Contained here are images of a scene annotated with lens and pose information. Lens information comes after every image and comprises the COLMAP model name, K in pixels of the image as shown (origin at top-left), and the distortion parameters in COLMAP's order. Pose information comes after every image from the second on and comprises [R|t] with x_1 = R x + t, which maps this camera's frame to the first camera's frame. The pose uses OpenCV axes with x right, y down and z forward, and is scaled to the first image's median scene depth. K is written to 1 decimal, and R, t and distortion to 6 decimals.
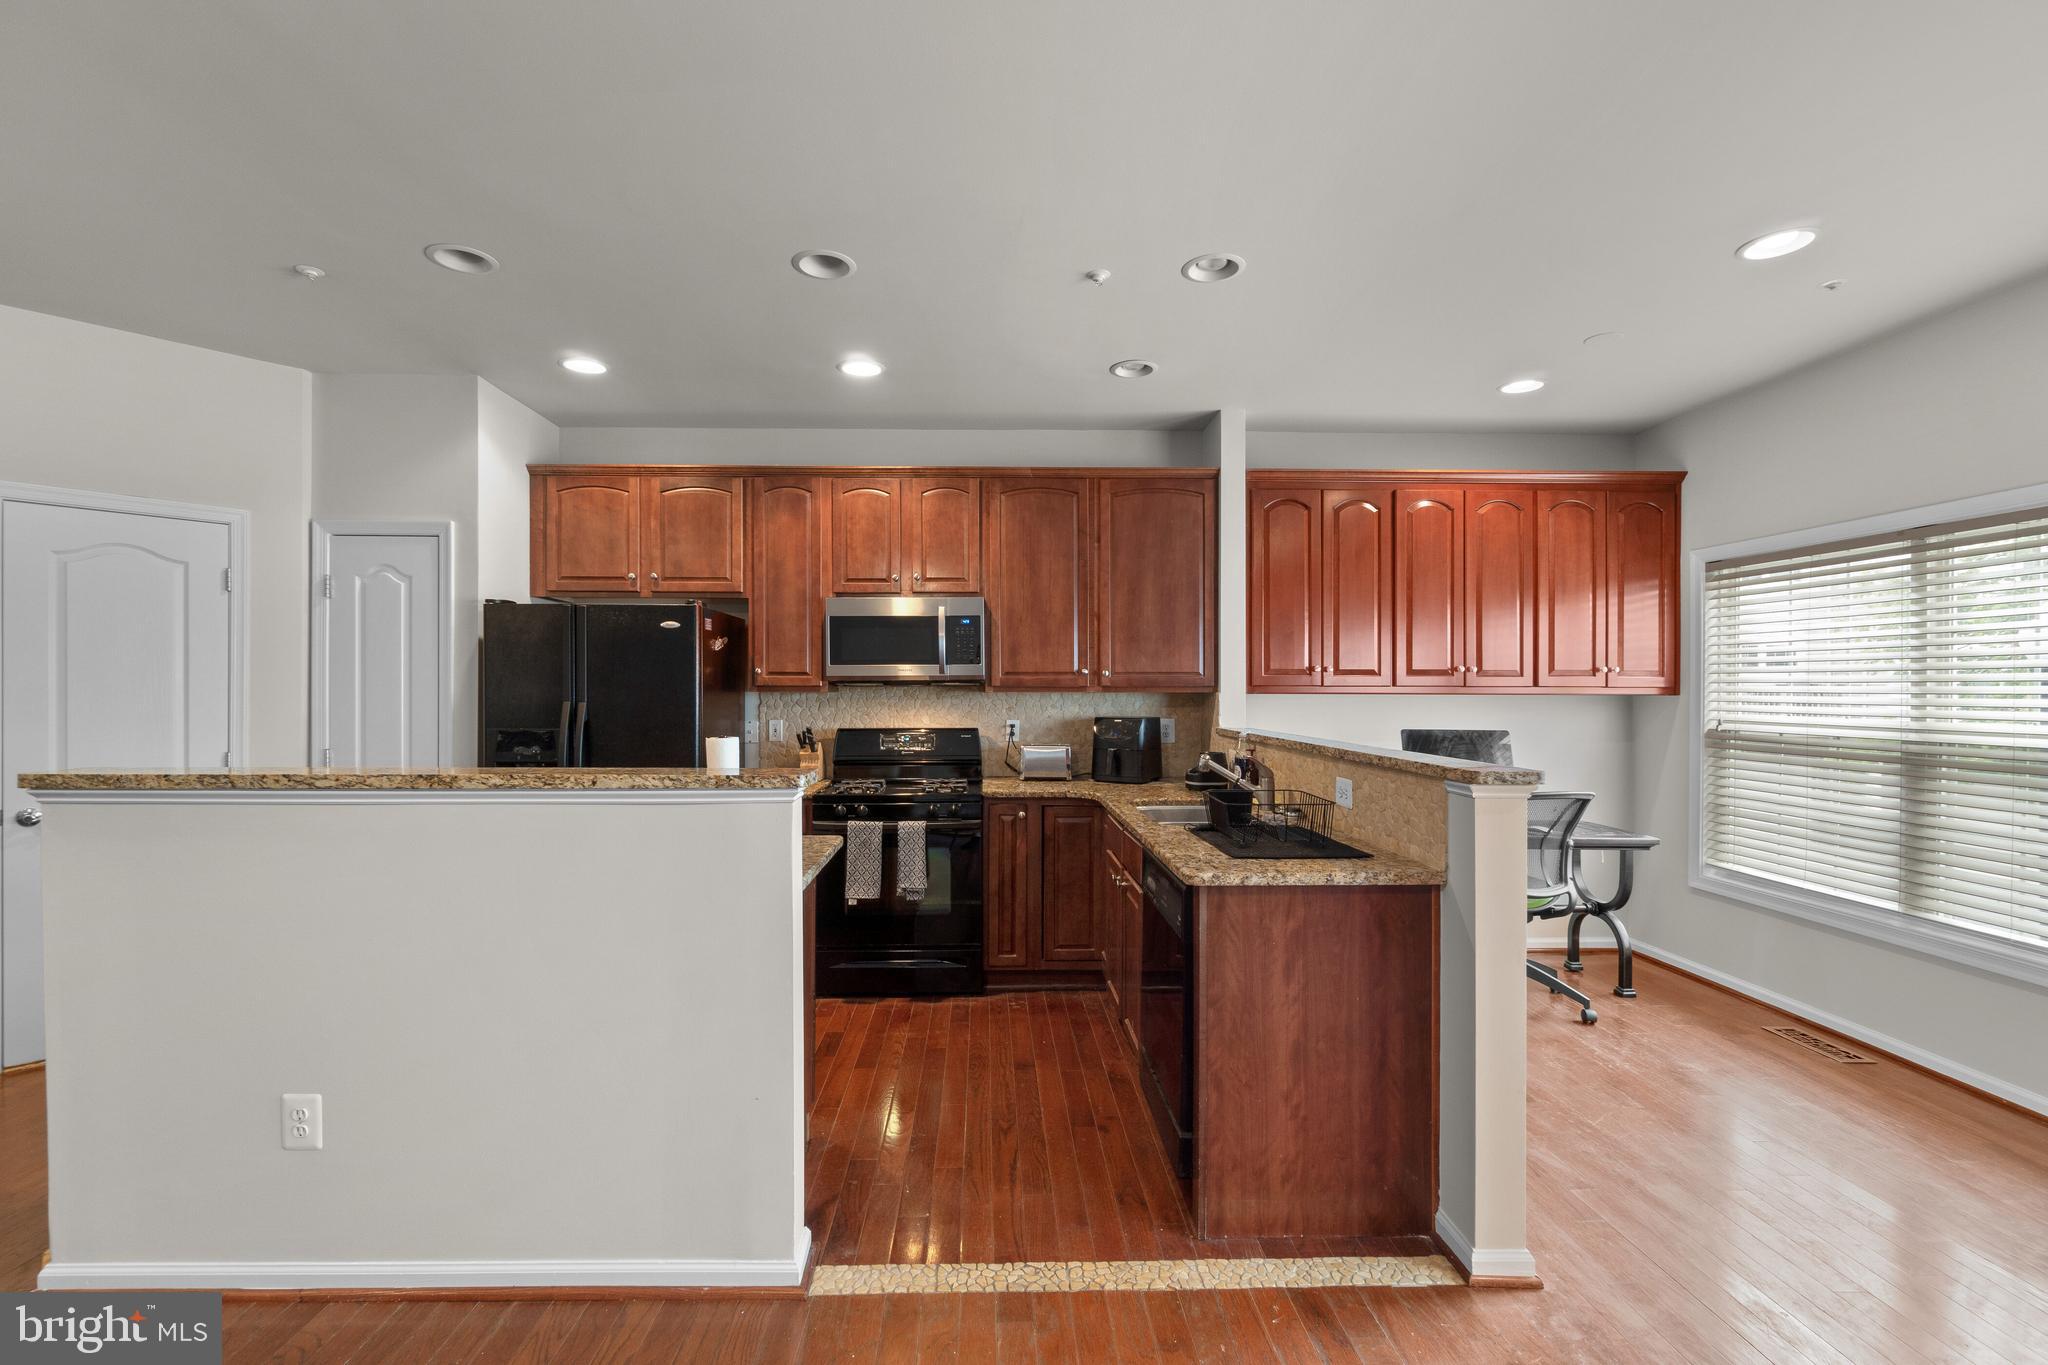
lens RADIAL K [[890.0, 0, 1010.7], [0, 890.0, 693.2], [0, 0, 1]] dist [-0.004611, 0.001593]
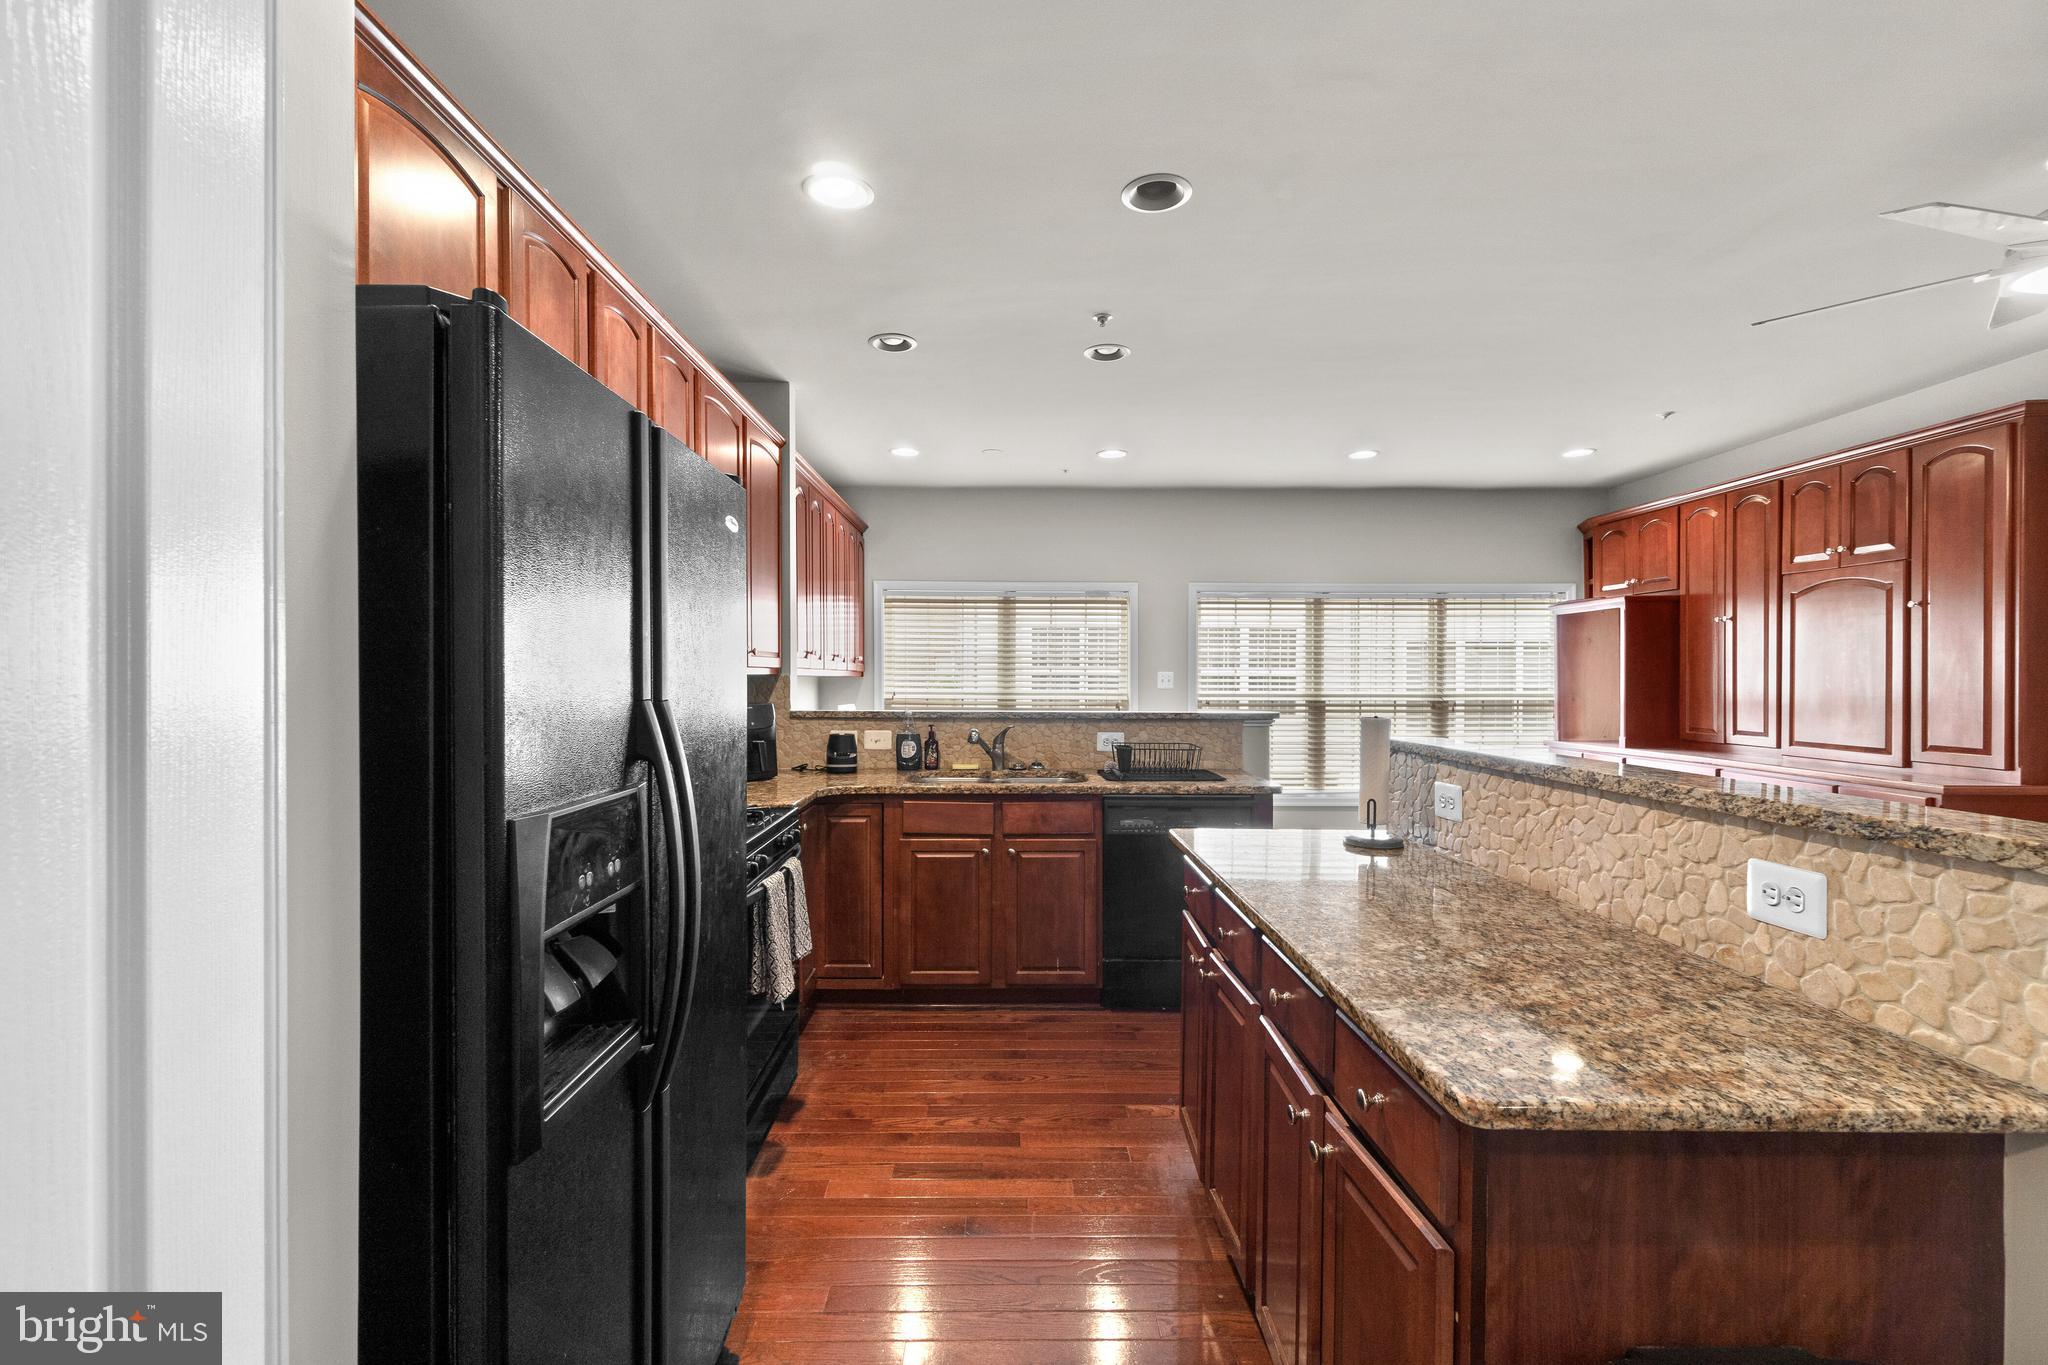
lens RADIAL K [[890.0, 0, 1016.3], [0, 890.0, 680.6], [0, 0, 1]] dist [-0.004611, 0.001593]
pose [[0.003936, -0.006816, 0.999969, -0.746322], [-0.000320, 0.999977, 0.006817, -0.000769], [-0.999992, -0.000347, 0.003933, 0.767064]]
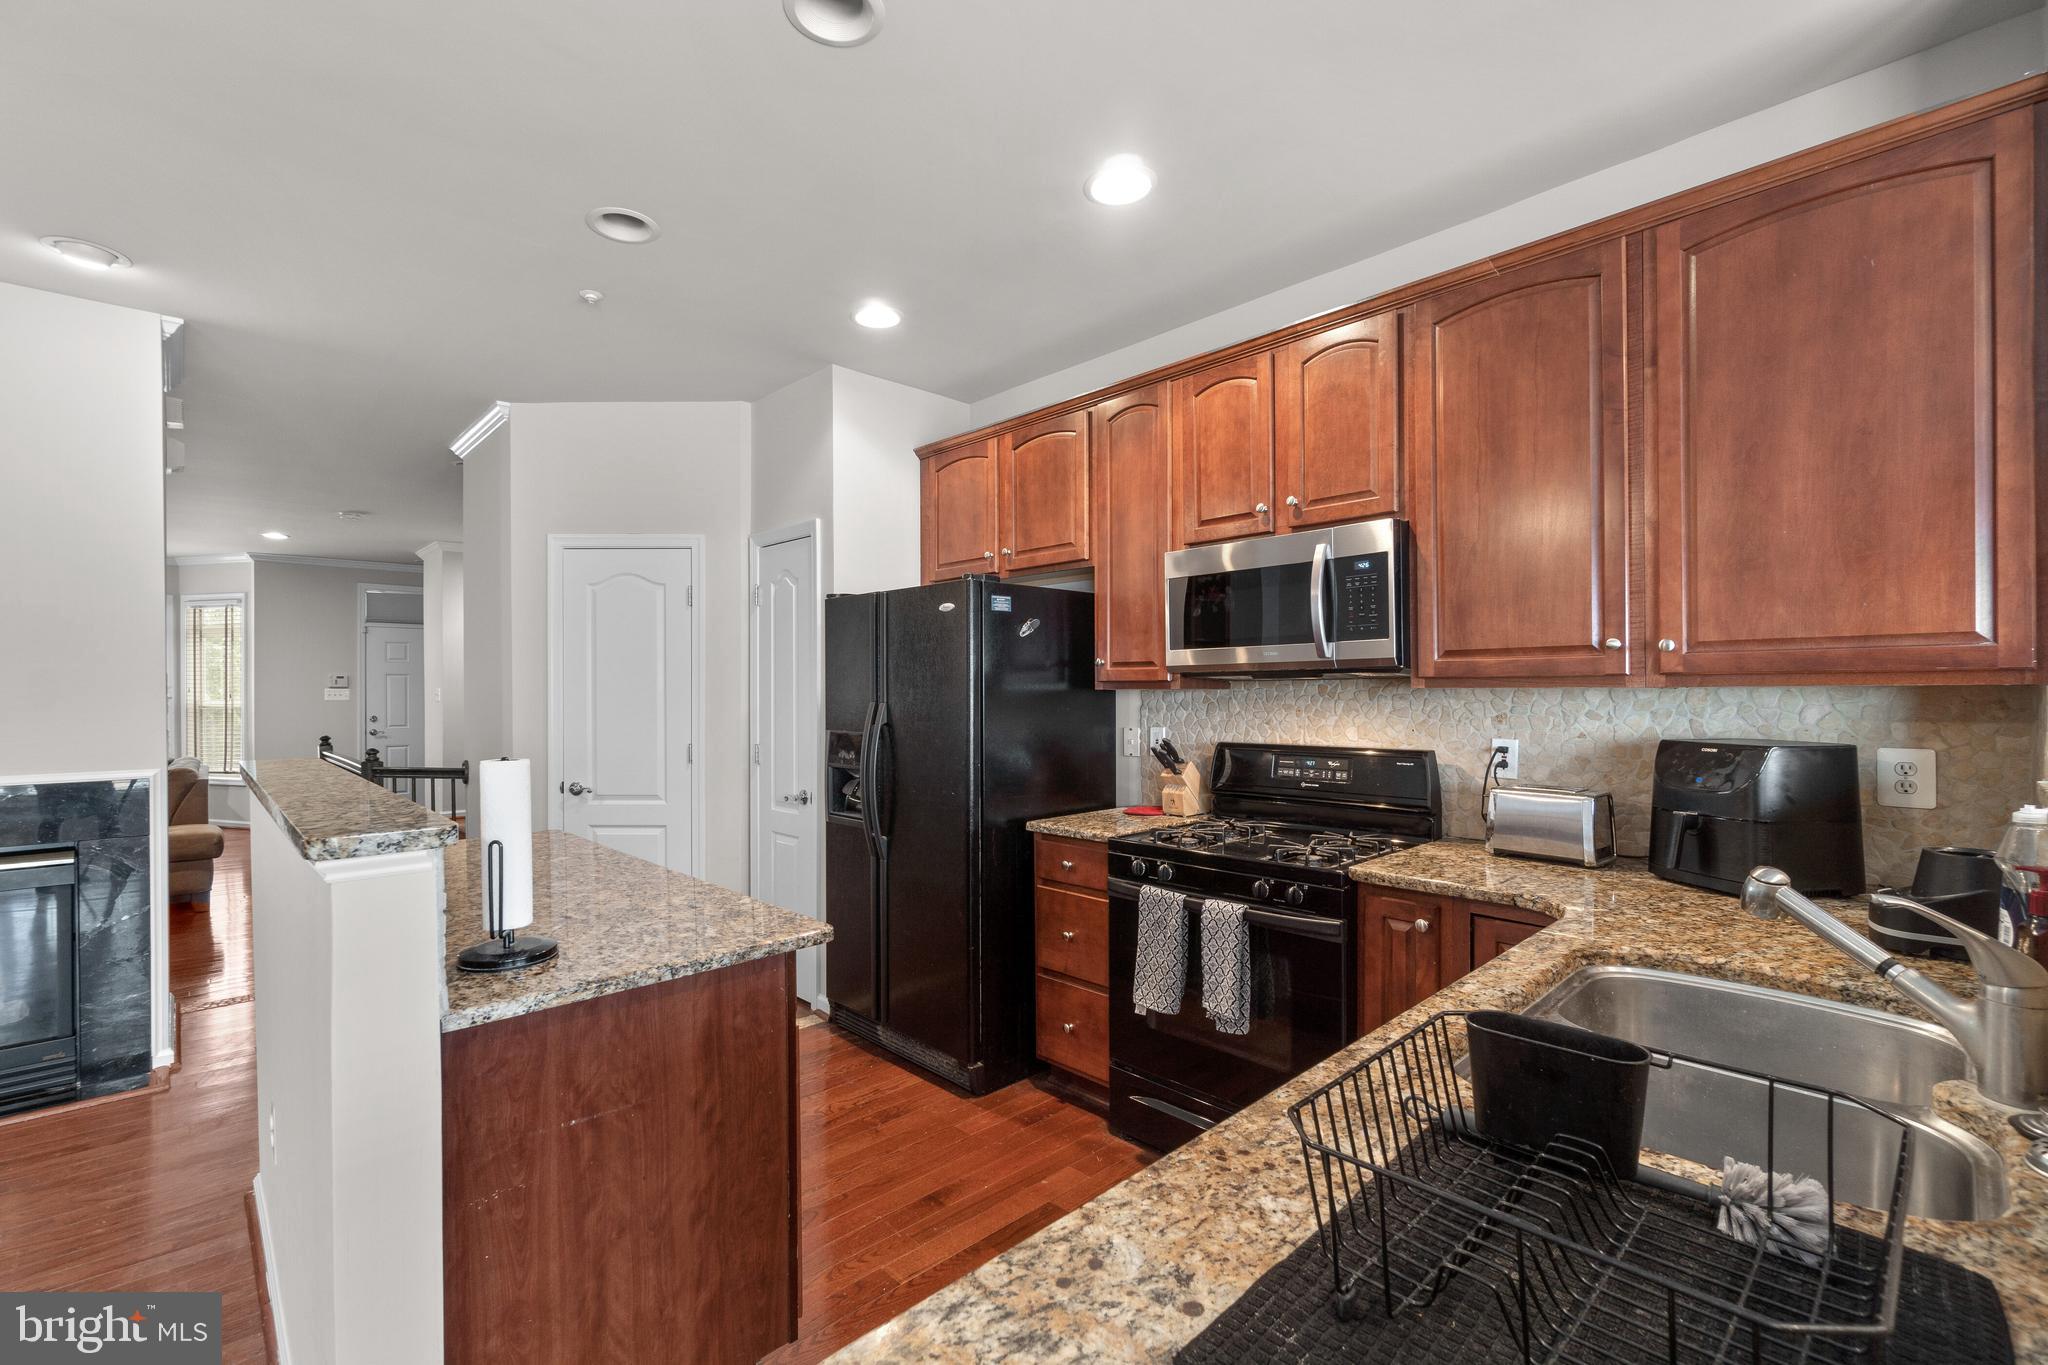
lens RADIAL K [[890.0, 0, 1005.6], [0, 890.0, 695.6], [0, 0, 1]] dist [-0.004611, 0.001593]
pose [[0.665395, 0.000443, -0.746492, 0.228878], [0.004958, 0.999975, 0.005013, -0.000657], [0.746475, -0.007037, 0.665376, 0.457043]]
